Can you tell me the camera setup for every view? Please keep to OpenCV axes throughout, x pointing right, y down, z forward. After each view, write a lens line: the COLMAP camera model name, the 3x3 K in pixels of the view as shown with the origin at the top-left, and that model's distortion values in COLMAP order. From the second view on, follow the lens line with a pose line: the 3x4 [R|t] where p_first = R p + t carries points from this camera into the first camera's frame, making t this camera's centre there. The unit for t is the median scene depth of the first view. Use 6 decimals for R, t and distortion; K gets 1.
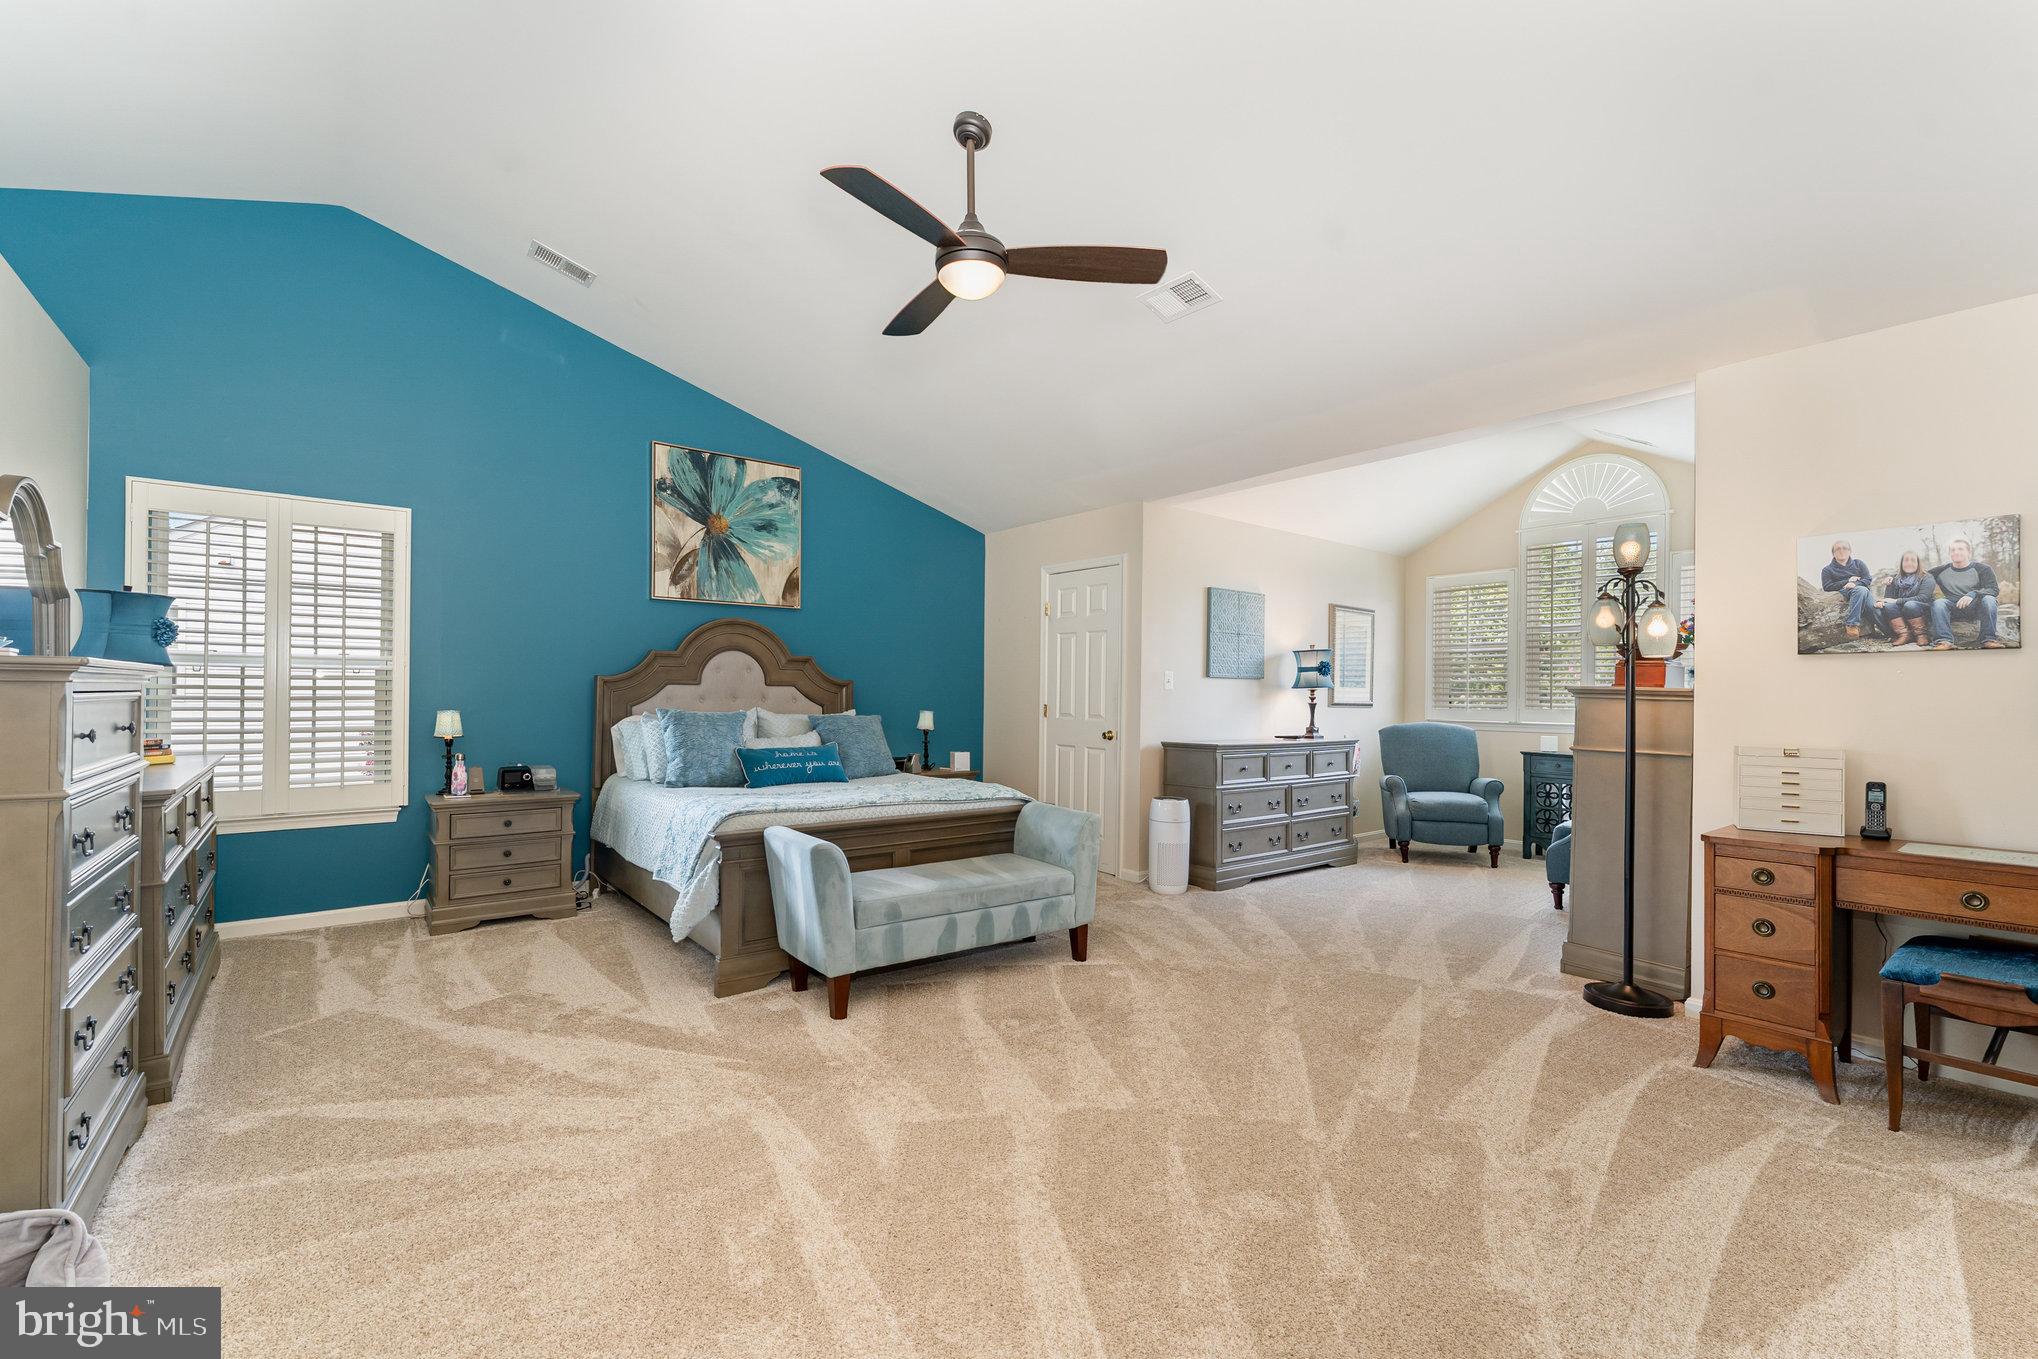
lens RADIAL K [[865.9, 0, 1015.4], [0, 865.9, 692.0], [0, 0, 1]] dist [-0.001663, -0.000314]
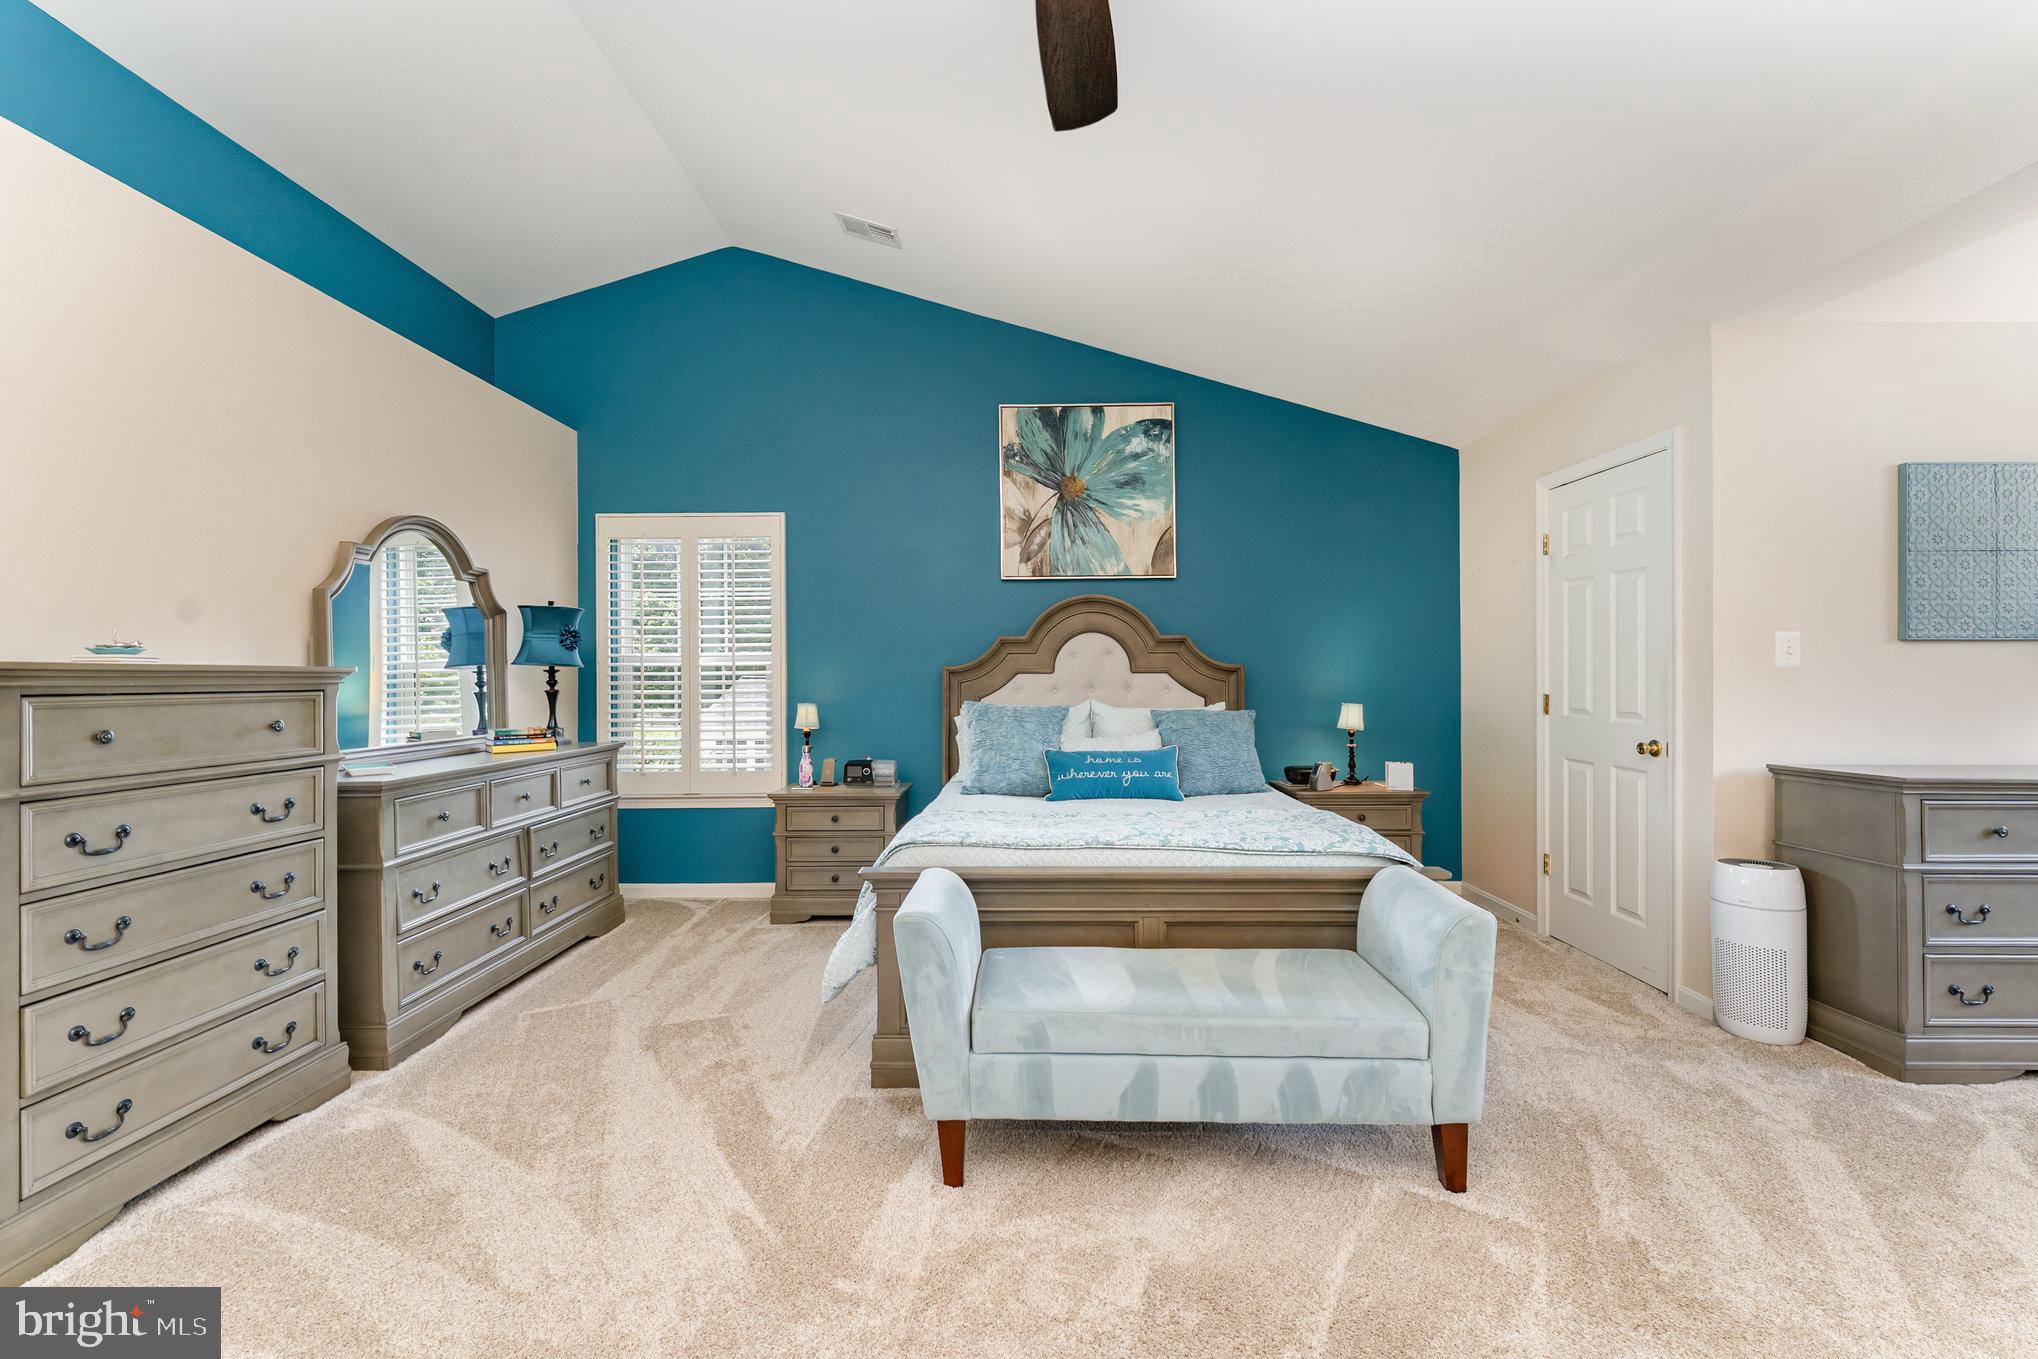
lens RADIAL K [[841.2, 0, 1016.3], [0, 841.2, 677.3], [0, 0, 1]] dist [0.001359, -0.001674]
pose [[0.778623, -0.014950, -0.627314, 0.160425], [0.014183, 0.999880, -0.006226, 0.000385], [0.627332, -0.004050, 0.778741, 0.364484]]
